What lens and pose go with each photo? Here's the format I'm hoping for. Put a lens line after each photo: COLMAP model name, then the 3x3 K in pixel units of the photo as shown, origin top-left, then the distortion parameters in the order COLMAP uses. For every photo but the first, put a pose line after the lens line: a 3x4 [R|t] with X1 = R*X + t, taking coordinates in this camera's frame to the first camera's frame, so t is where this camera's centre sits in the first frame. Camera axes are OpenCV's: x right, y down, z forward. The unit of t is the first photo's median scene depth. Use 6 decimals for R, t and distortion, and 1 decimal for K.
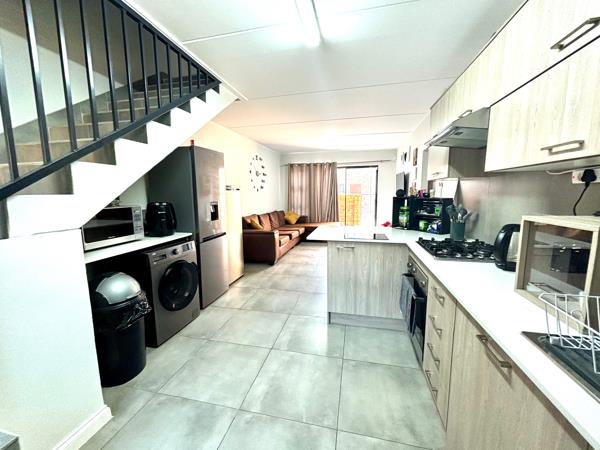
lens RADIAL K [[244.1, 0, 300.0], [0, 244.1, 225.0], [0, 0, 1]] dist [-0.001837, -0.000120]
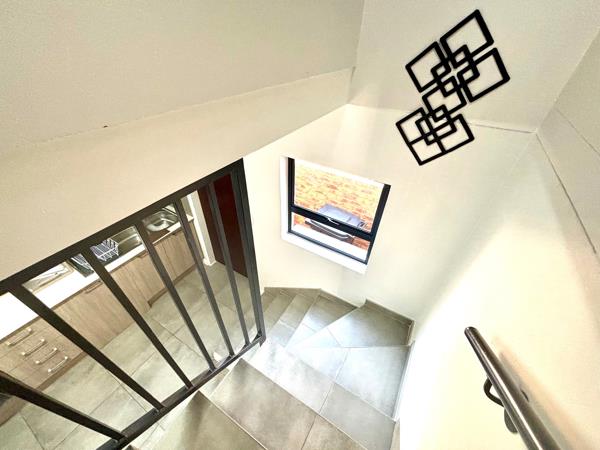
lens RADIAL K [[244.1, 0, 300.0], [0, 244.1, 225.0], [0, 0, 1]] dist [-0.001837, -0.000120]
pose [[-0.950716, -0.211203, 0.227005, -0.707297], [0.020439, 0.687848, 0.725567, -0.697500], [-0.309387, 0.694448, -0.649632, 0.514002]]
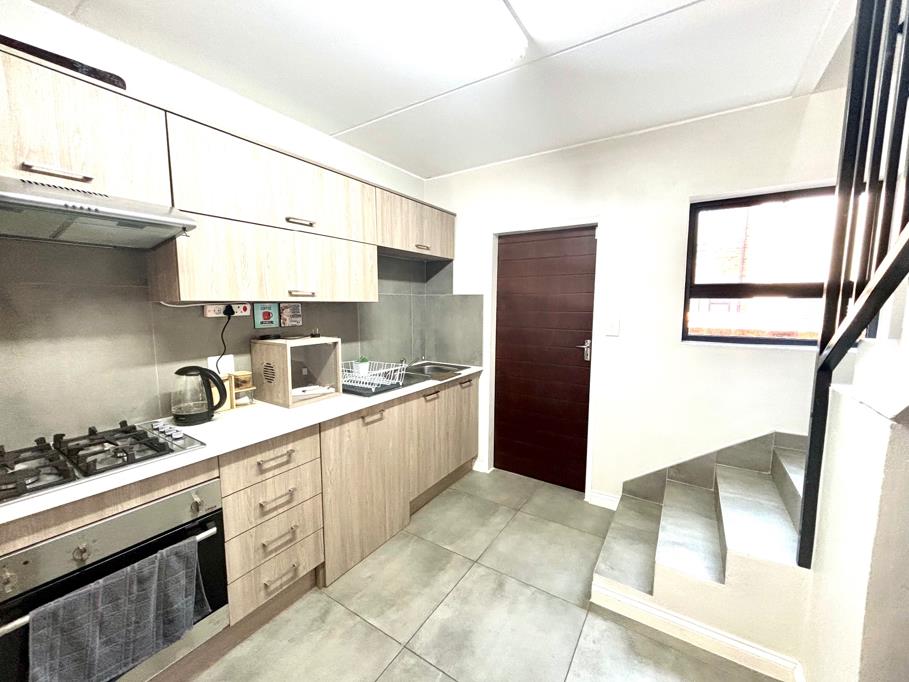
lens RADIAL K [[369.8, 0, 454.5], [0, 369.8, 341.0], [0, 0, 1]] dist [-0.001837, -0.000120]
pose [[-0.942585, -0.030573, 0.332565, -0.188217], [0.050294, 0.971450, 0.231854, -0.177892], [-0.330158, 0.235268, -0.914136, 0.979463]]
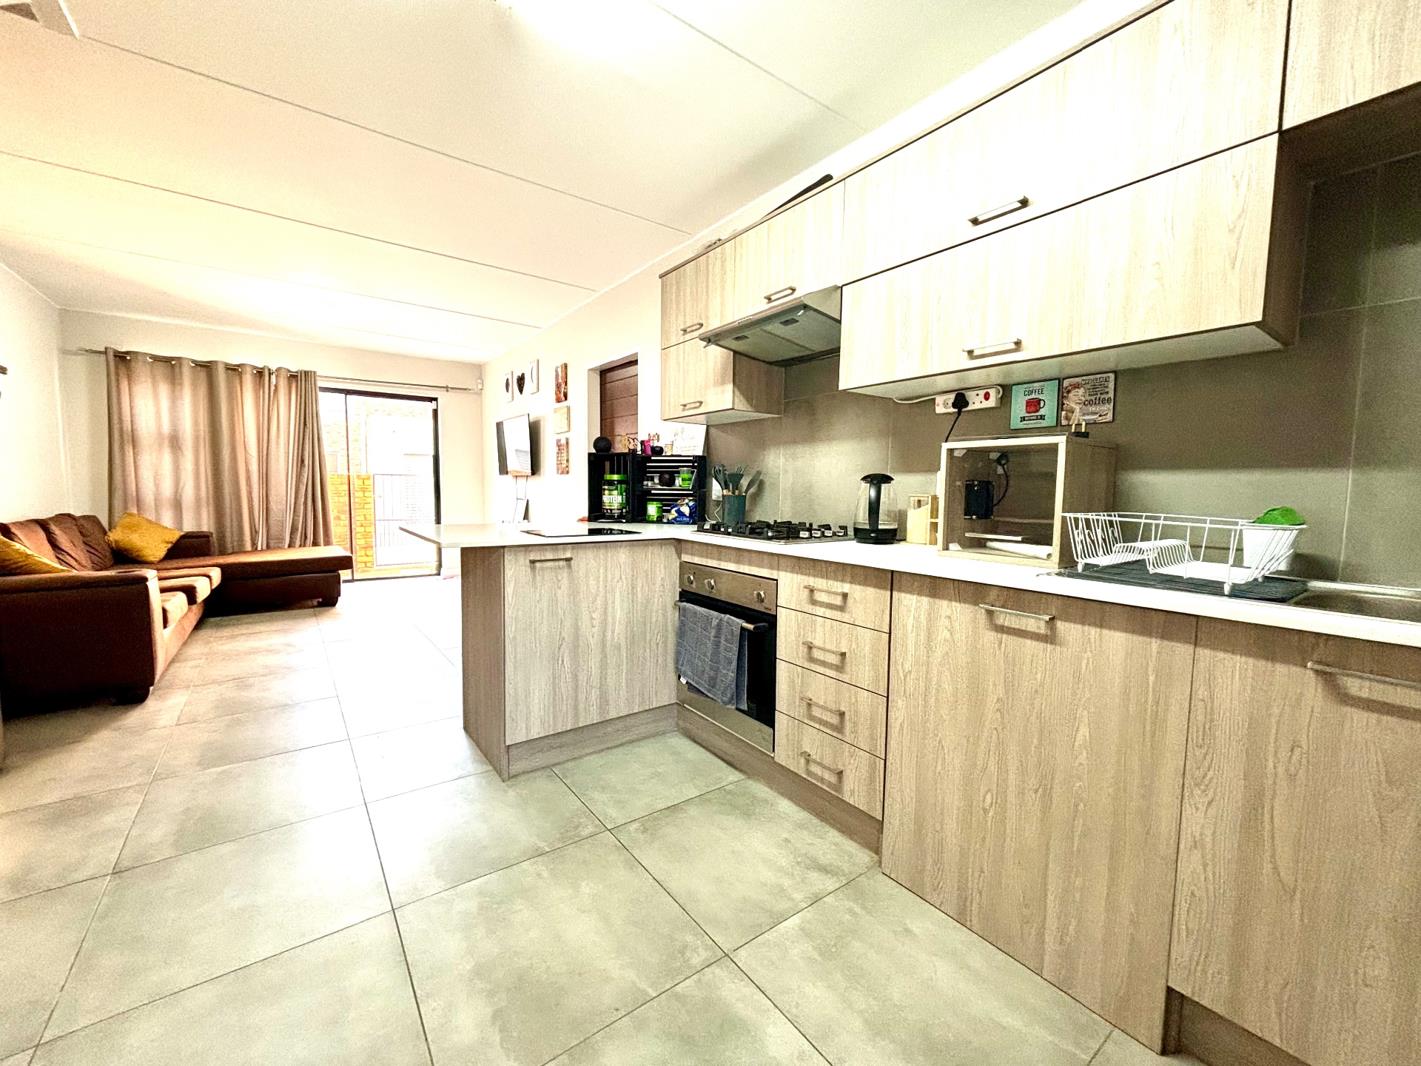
lens RADIAL K [[578.1, 0, 710.5], [0, 578.1, 533.0], [0, 0, 1]] dist [-0.001837, -0.000120]
pose [[0.645414, -0.039895, 0.762790, -0.325384], [0.083035, 0.996381, -0.018145, 0.079252], [-0.759306, 0.075049, 0.646391, 0.186448]]
